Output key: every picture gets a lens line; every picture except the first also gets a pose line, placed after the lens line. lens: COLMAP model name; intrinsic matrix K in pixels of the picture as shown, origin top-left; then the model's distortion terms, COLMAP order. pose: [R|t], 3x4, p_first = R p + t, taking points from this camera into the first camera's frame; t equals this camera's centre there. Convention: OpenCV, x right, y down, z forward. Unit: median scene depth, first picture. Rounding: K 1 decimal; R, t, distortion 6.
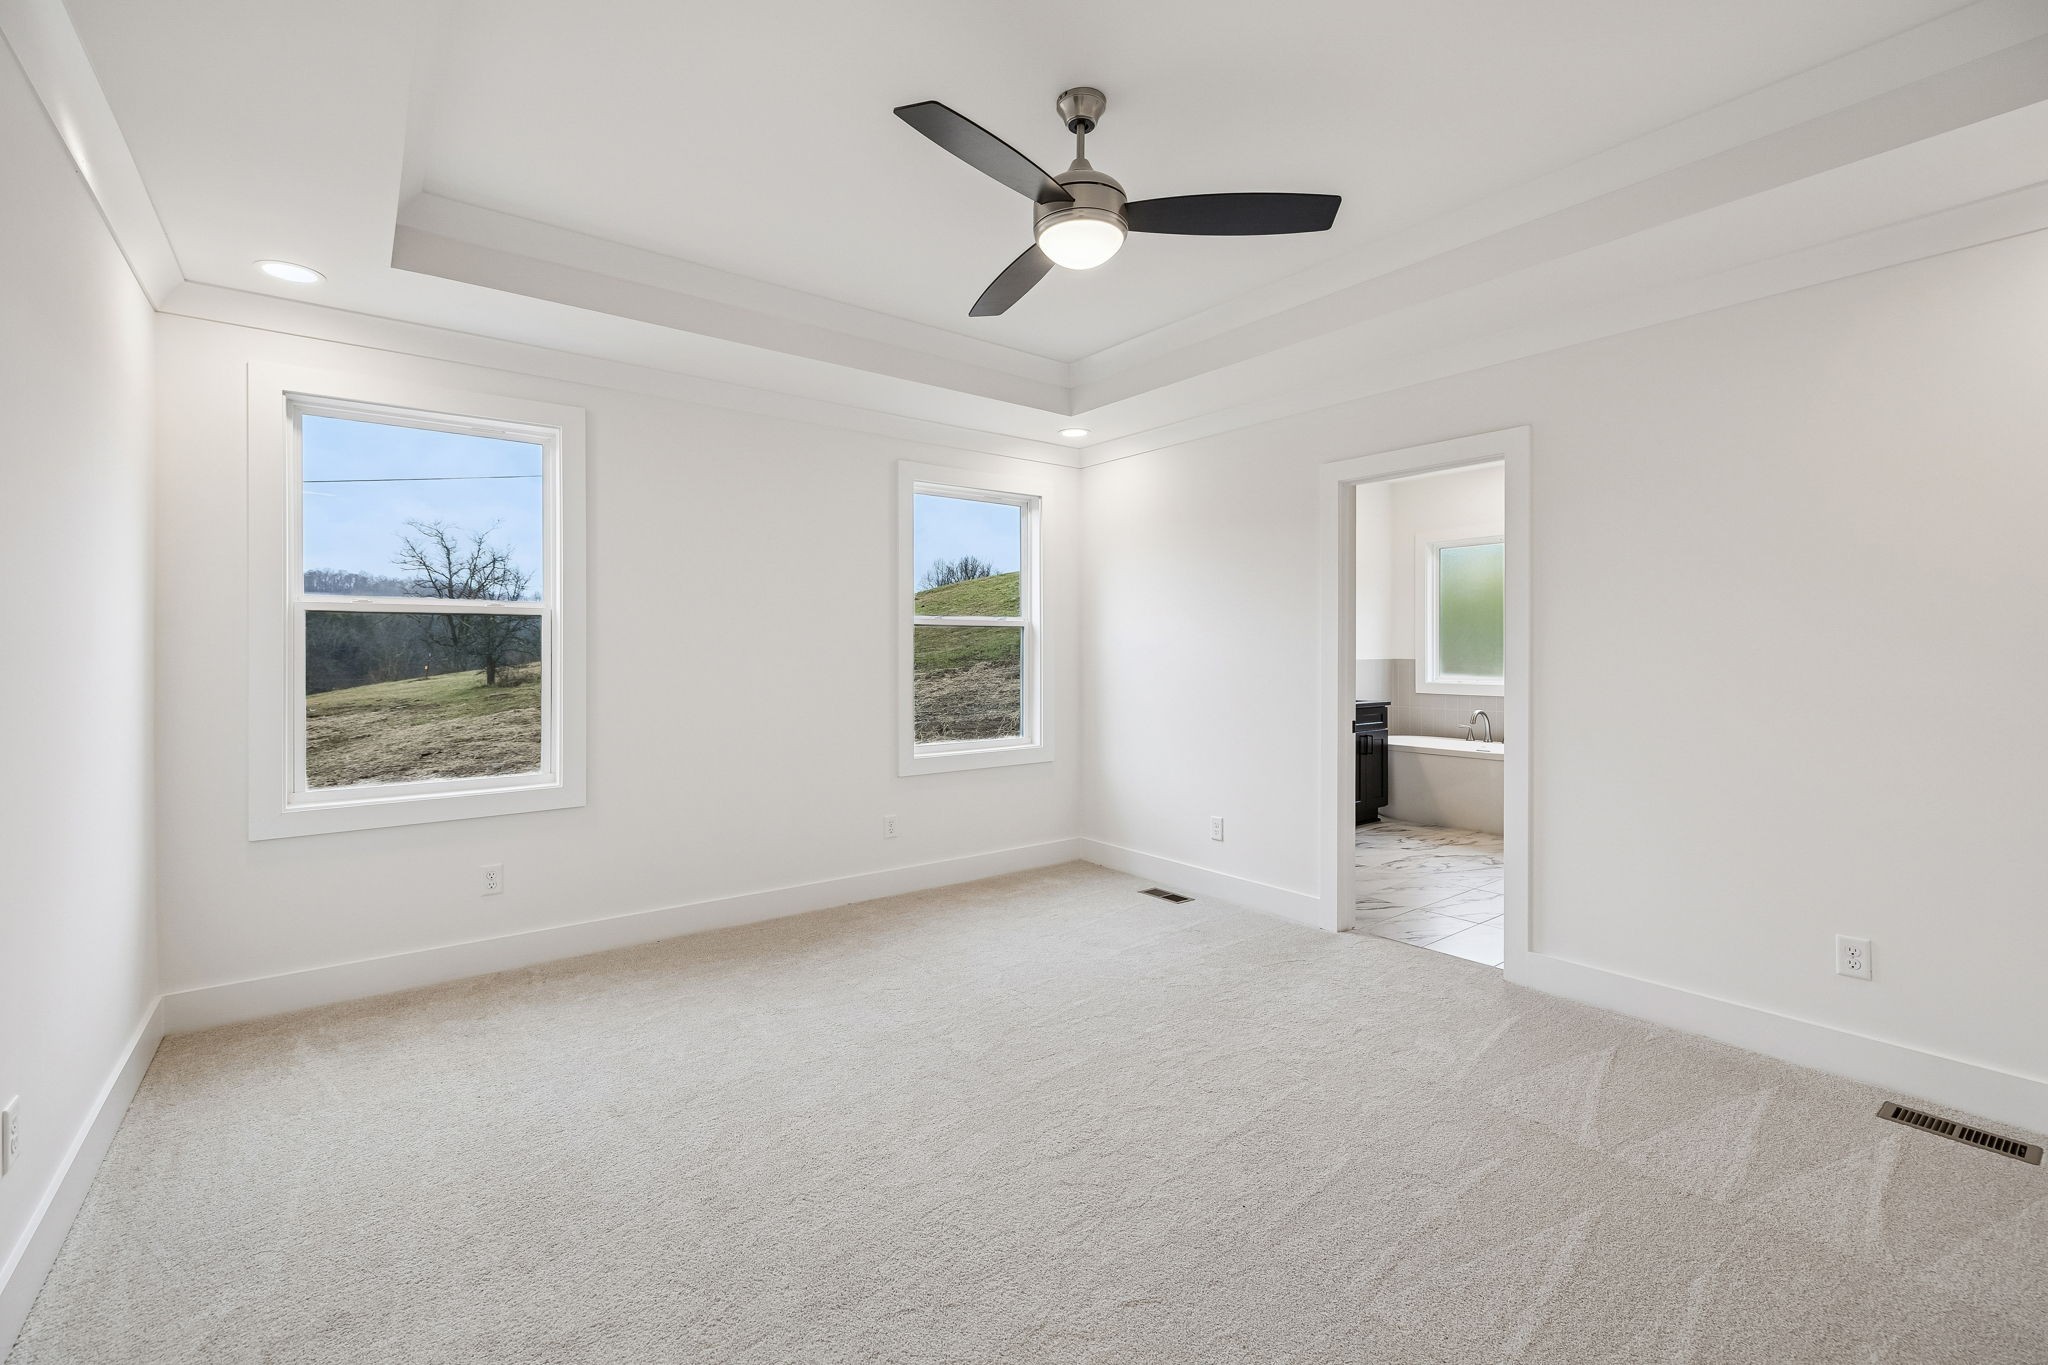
lens RADIAL K [[872.9, 0, 1036.5], [0, 872.9, 657.9], [0, 0, 1]] dist [0.002417, -0.000062]
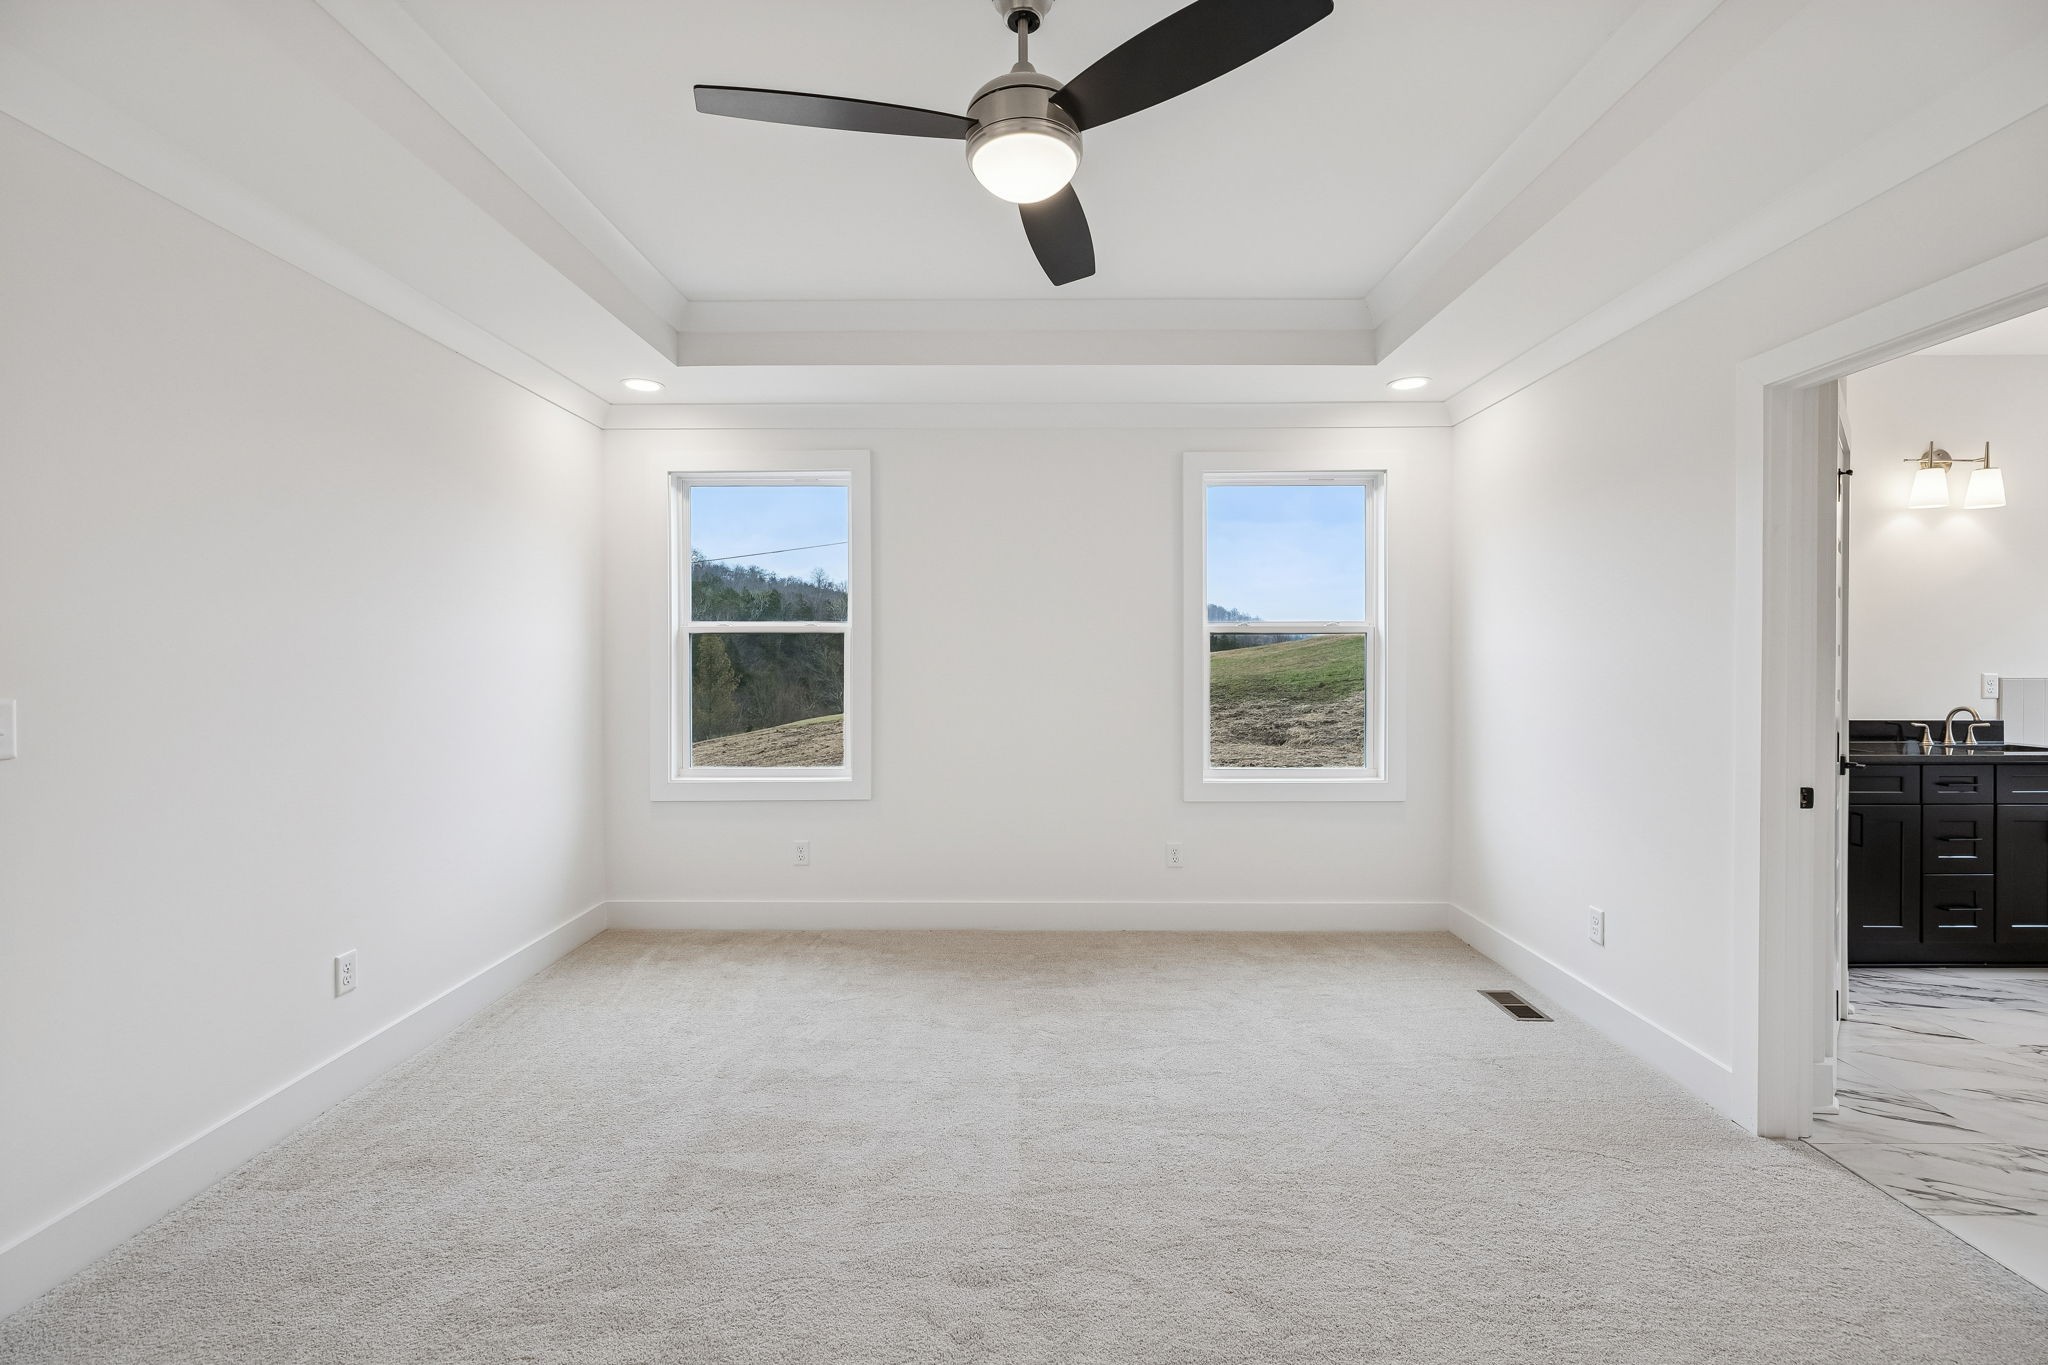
lens RADIAL K [[872.9, 0, 1030.5], [0, 872.9, 663.0], [0, 0, 1]] dist [0.002417, -0.000062]
pose [[0.783643, 0.001666, -0.621209, 0.282632], [-0.004024, 0.999989, -0.002395, -0.004819], [0.621198, 0.004377, 0.783641, 0.191565]]
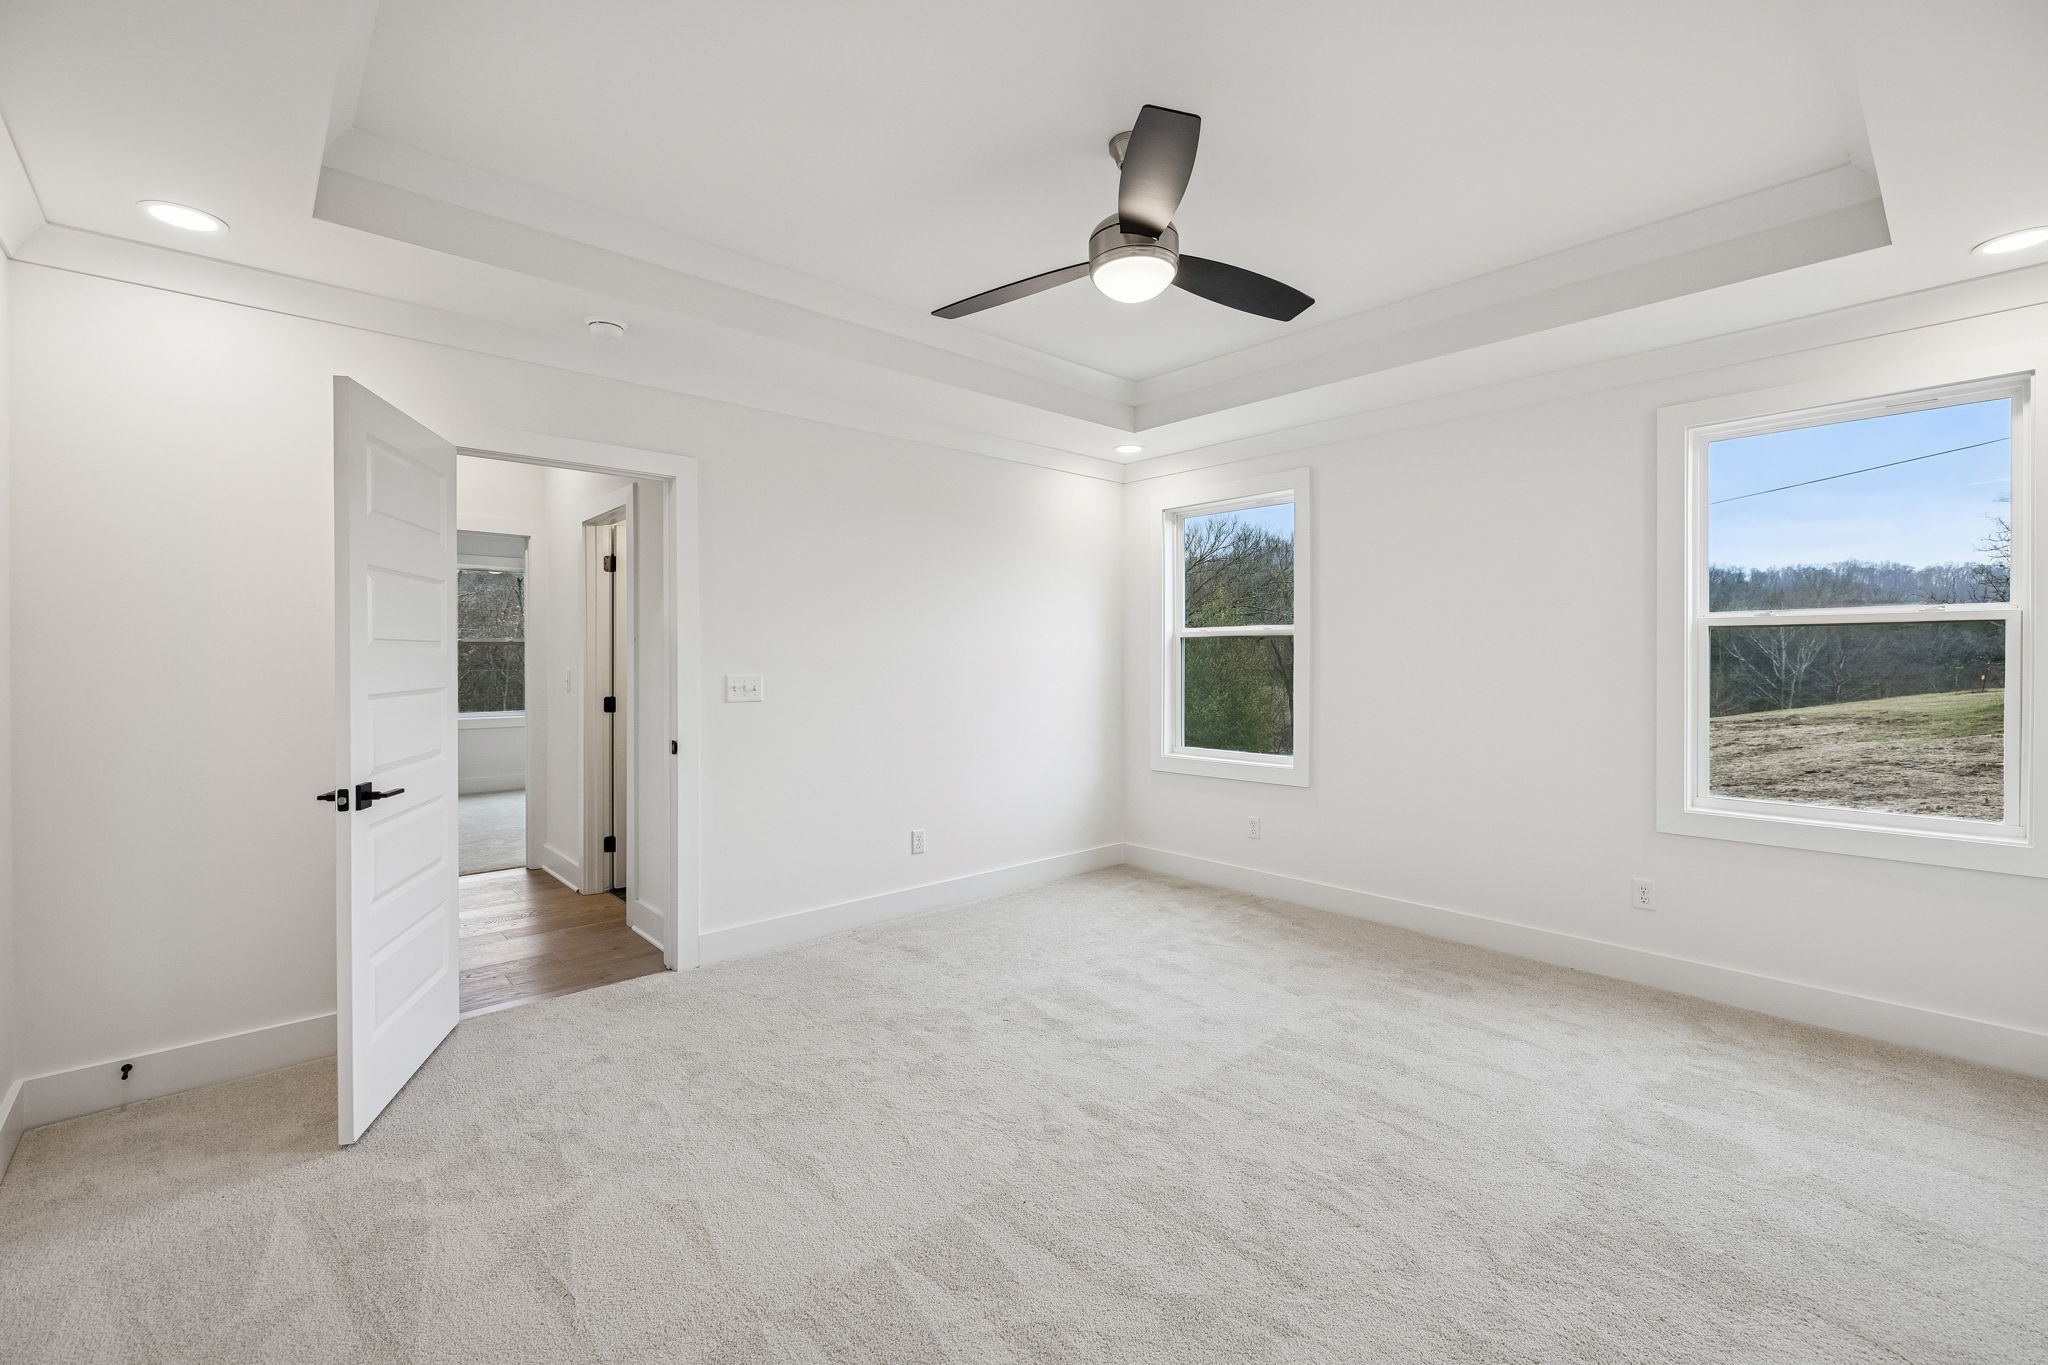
lens RADIAL K [[872.9, 0, 1028.9], [0, 872.9, 671.7], [0, 0, 1]] dist [0.002417, -0.000062]
pose [[0.075861, 0.010706, -0.997061, 0.552507], [-0.011801, 0.999882, 0.009839, -0.001850], [0.997049, 0.011020, 0.075978, 0.408457]]
